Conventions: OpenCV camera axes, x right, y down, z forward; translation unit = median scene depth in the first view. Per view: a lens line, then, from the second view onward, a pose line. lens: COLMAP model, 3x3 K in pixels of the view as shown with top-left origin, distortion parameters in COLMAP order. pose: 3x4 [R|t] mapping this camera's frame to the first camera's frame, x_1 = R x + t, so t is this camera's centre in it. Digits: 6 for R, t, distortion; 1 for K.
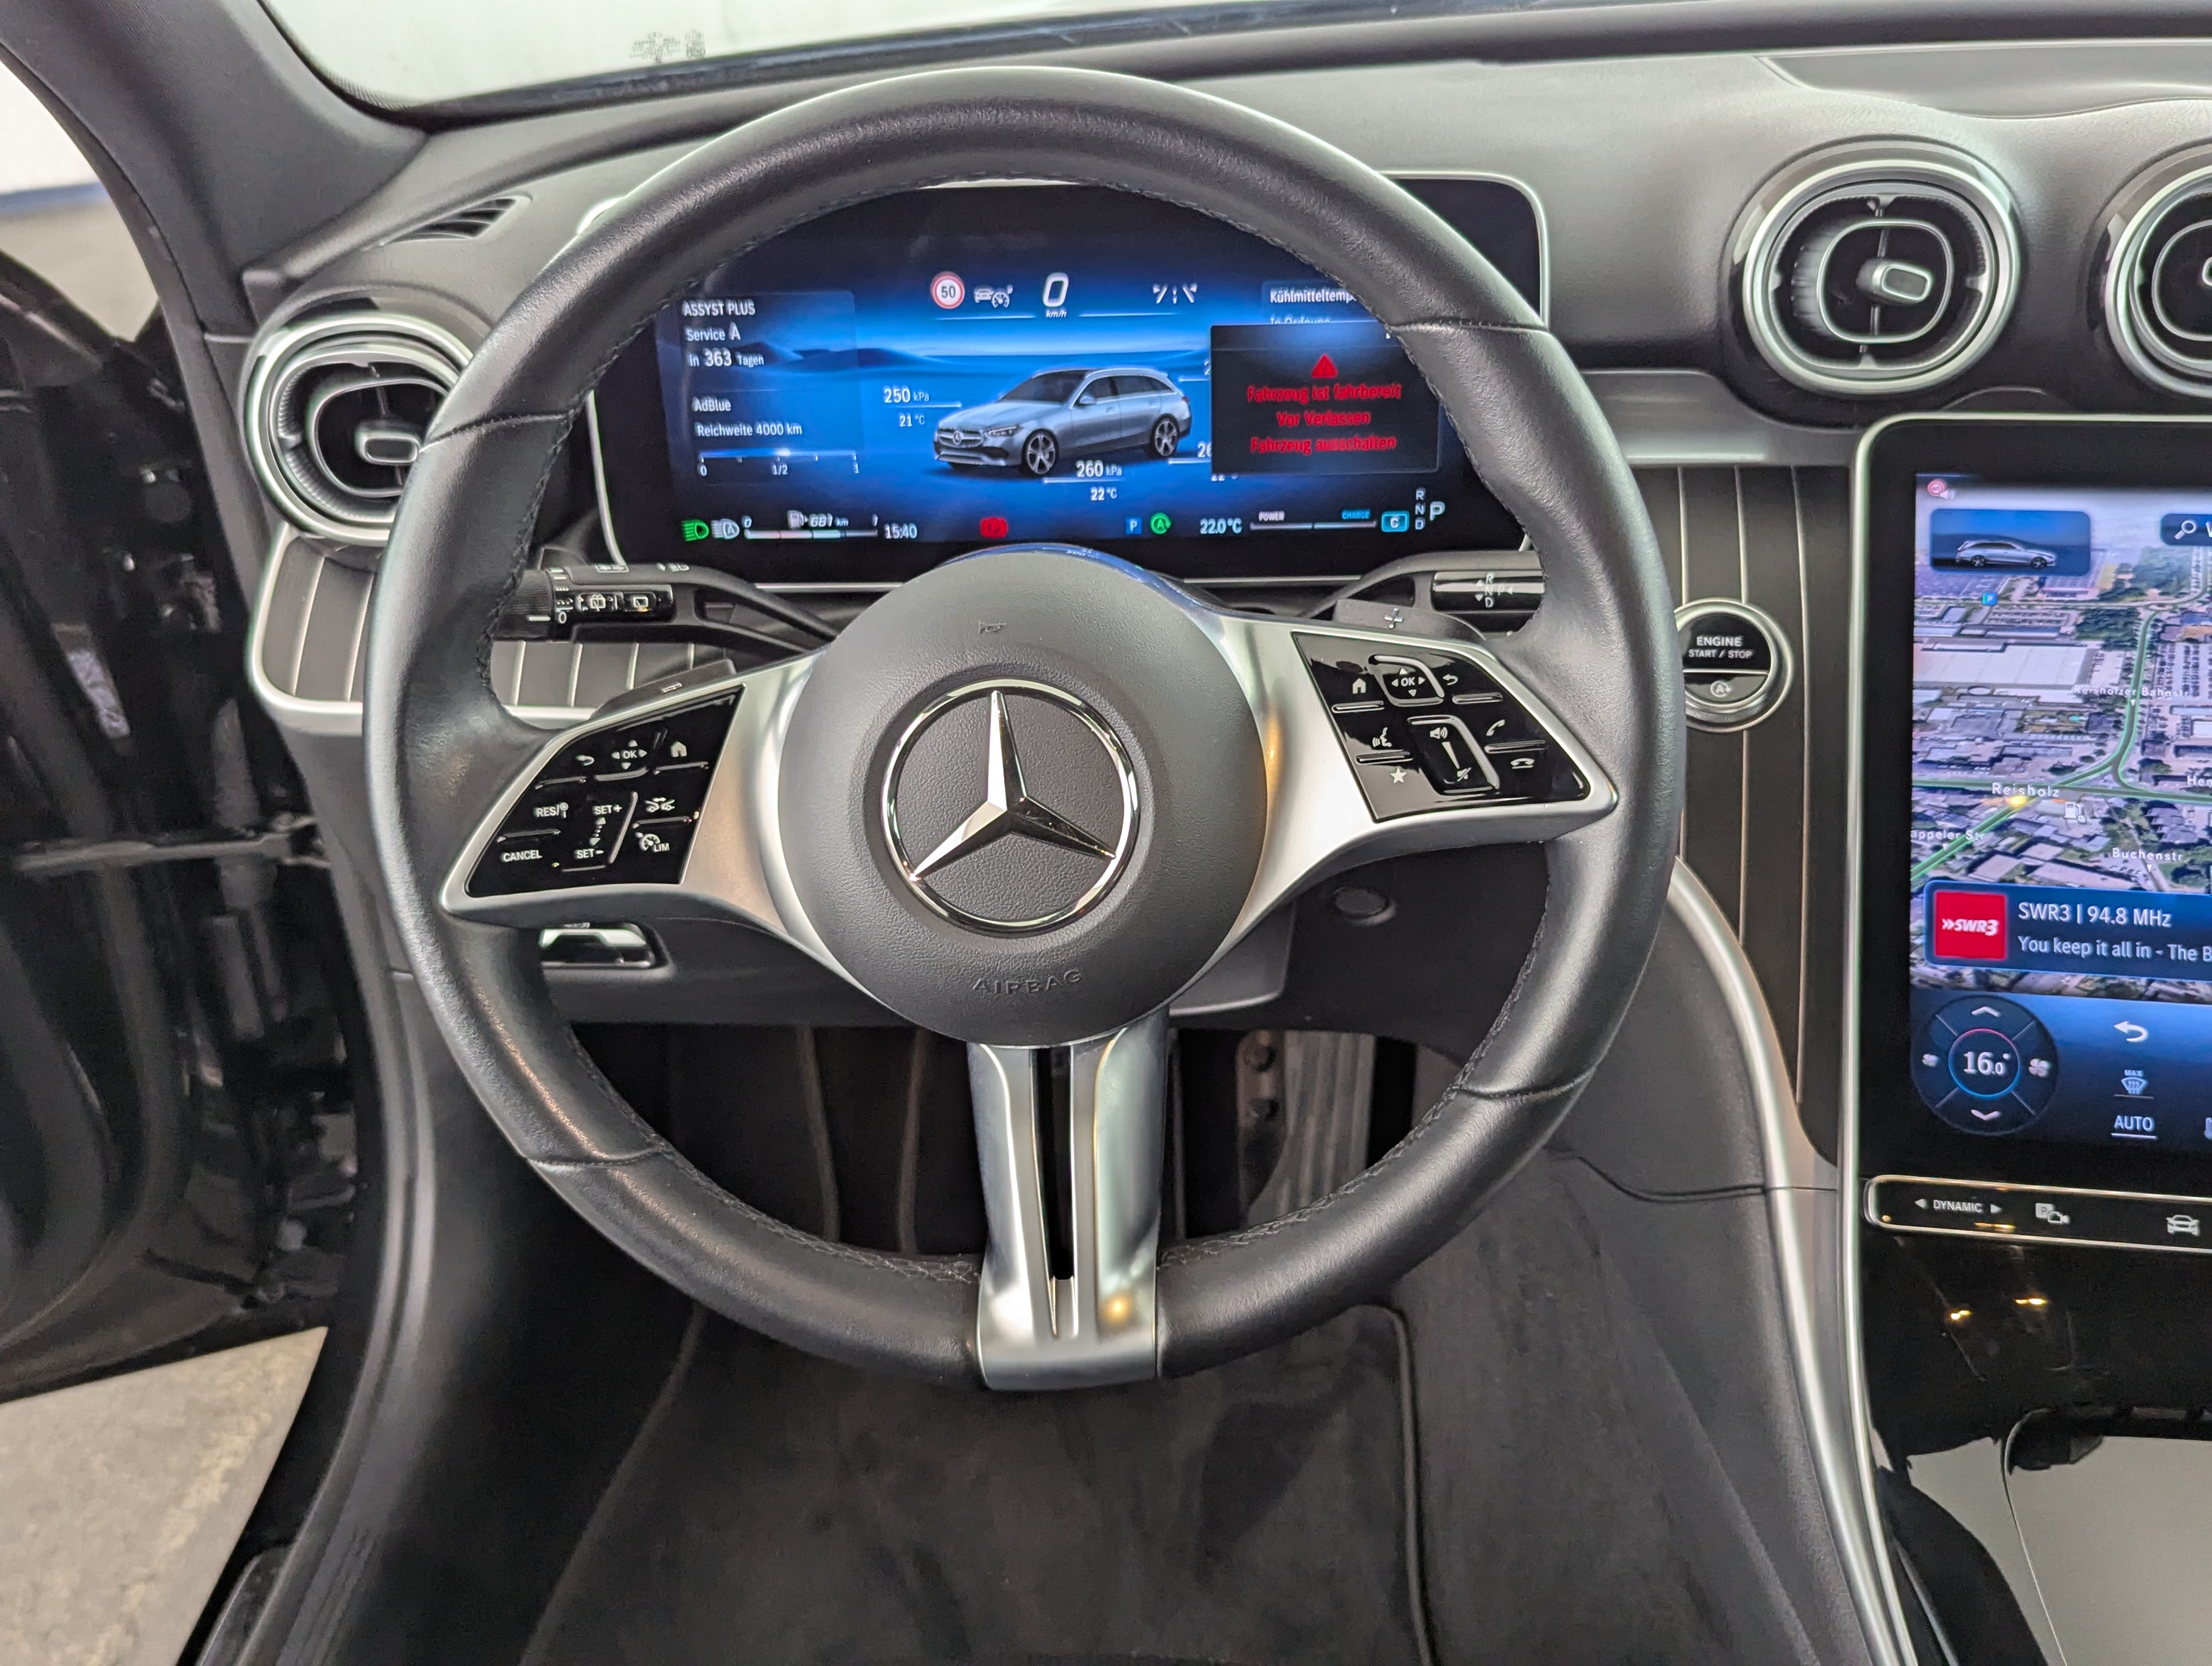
lens RADIAL K [[2014.7, 0, 1110.0], [0, 2014.7, 794.8], [0, 0, 1]] dist [0.079095, -0.090318]
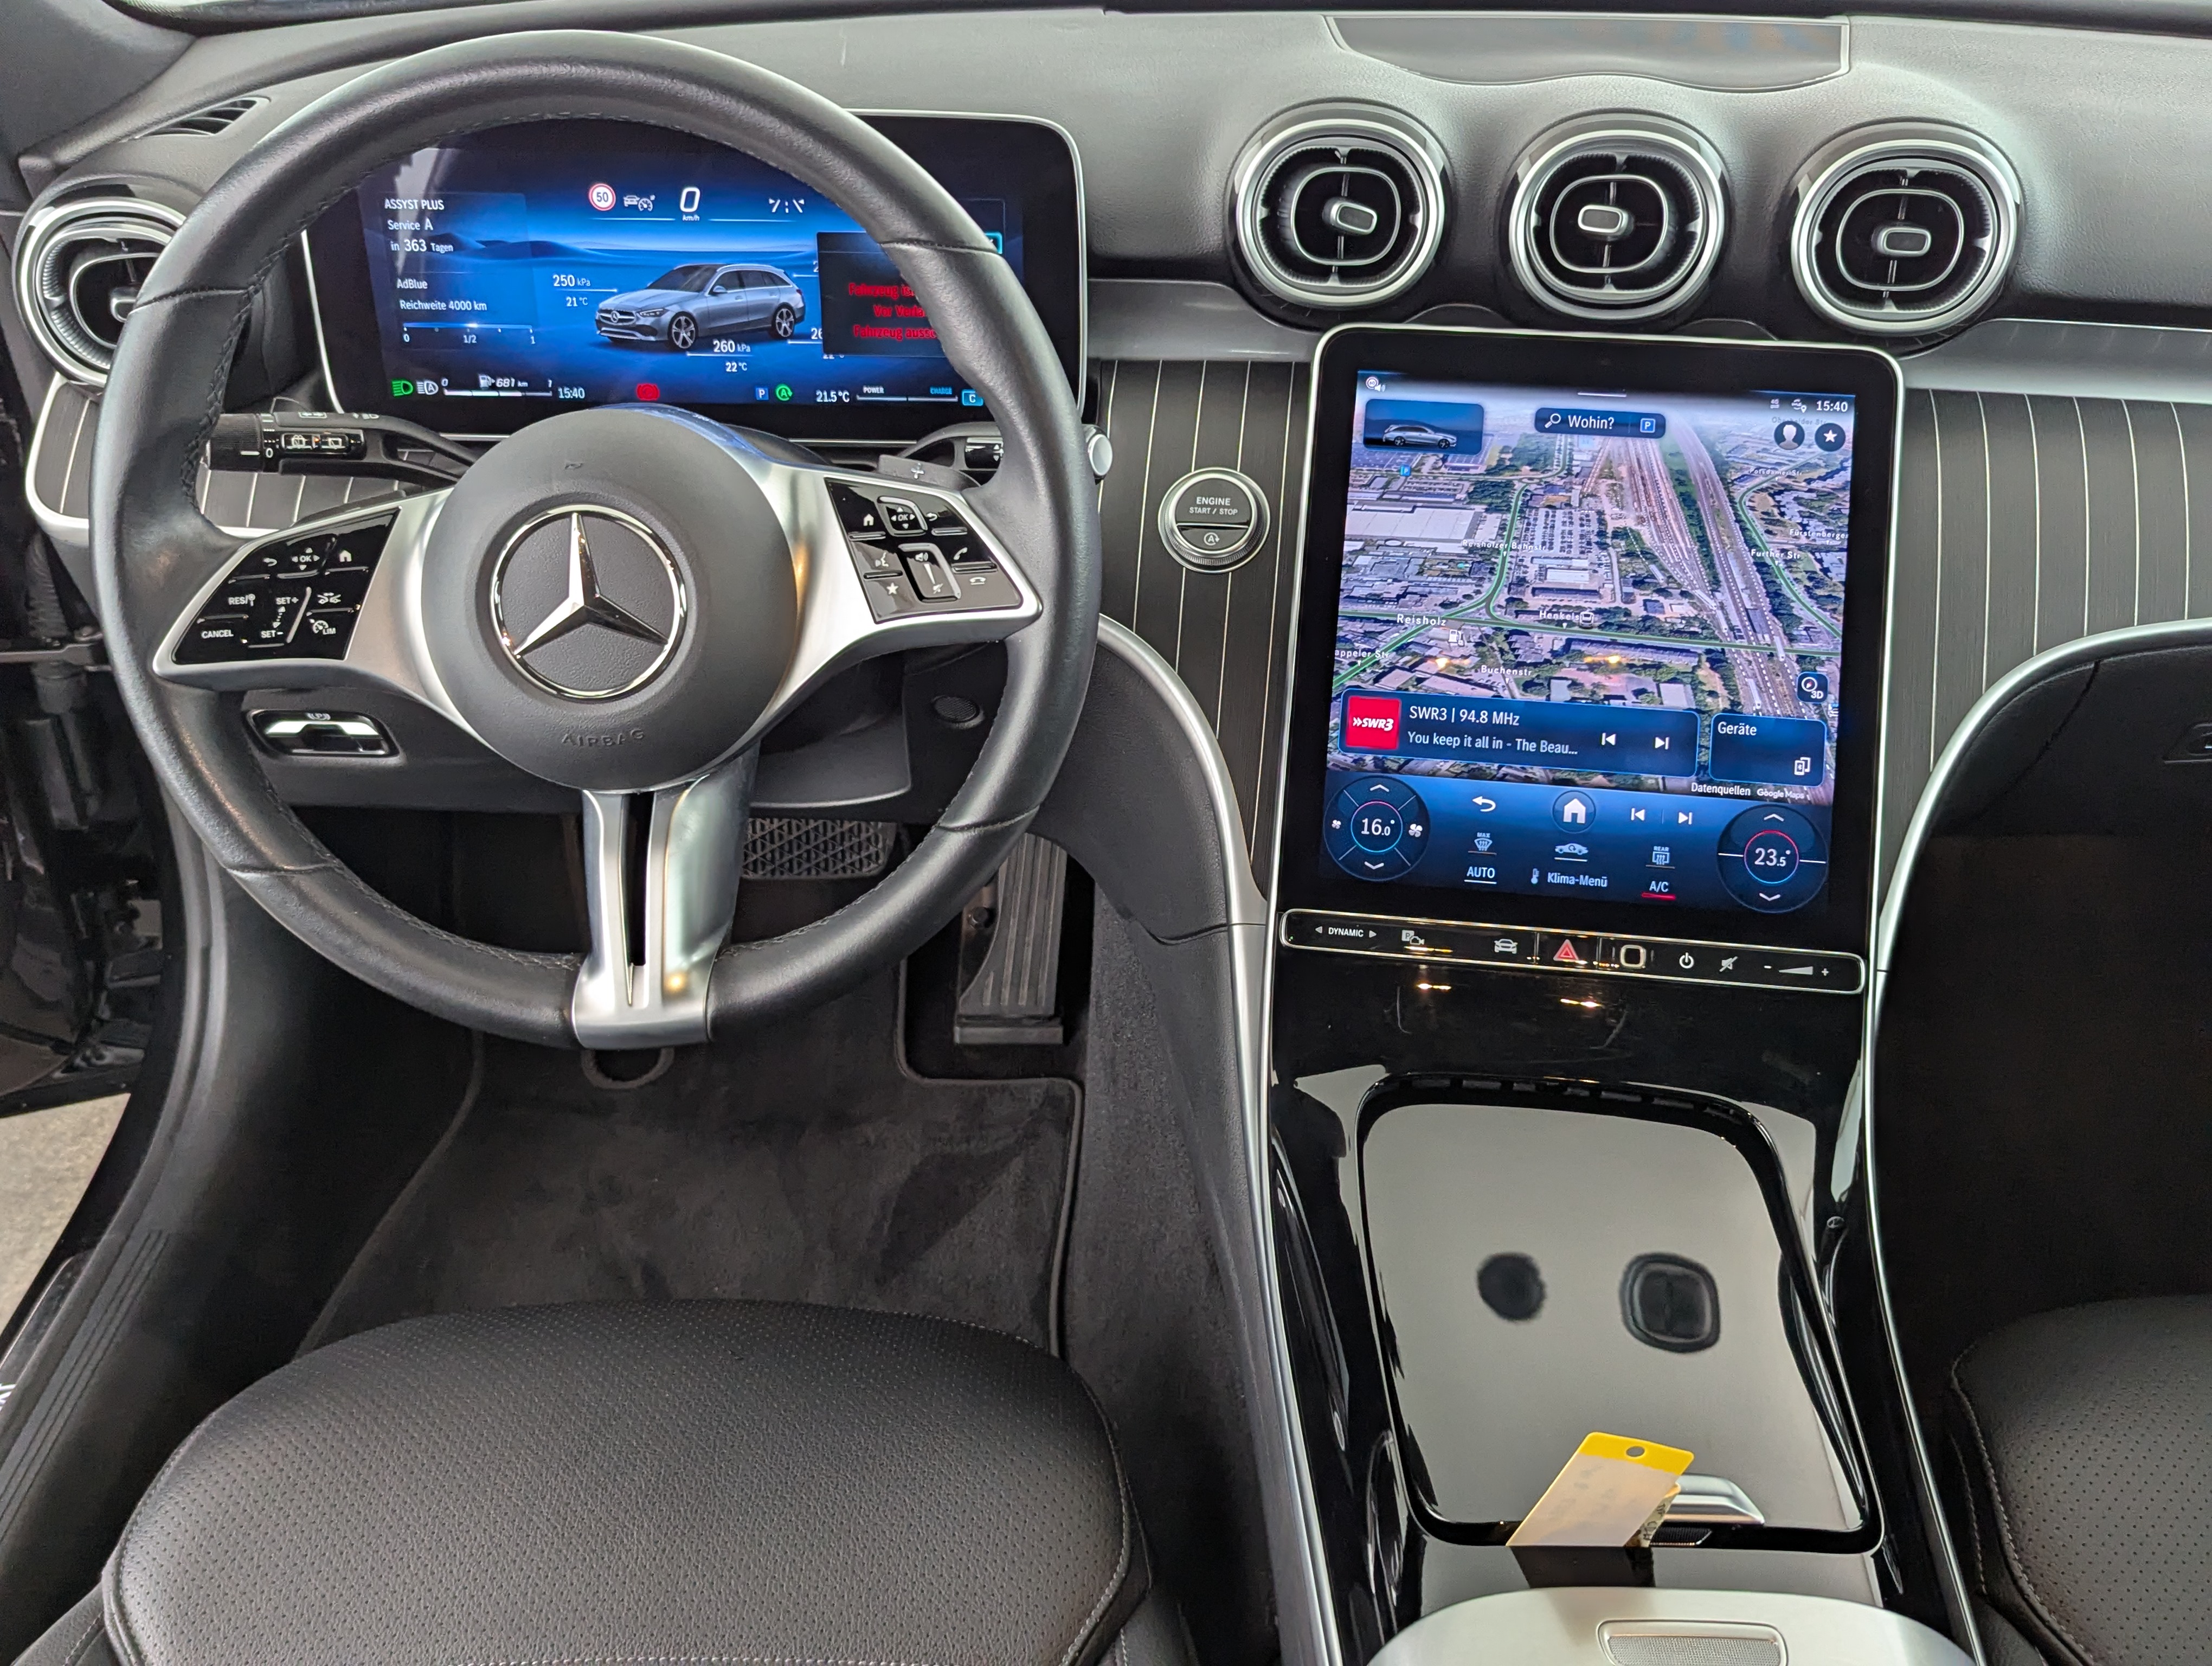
lens RADIAL K [[1993.8, 0, 1075.6], [0, 1993.8, 789.9], [0, 0, 1]] dist [0.050549, 0.014491]
pose [[0.999263, 0.020419, 0.032517, 0.189122], [-0.022228, 0.998168, 0.056273, 0.038909], [-0.031309, -0.056954, 0.997886, -0.267251]]
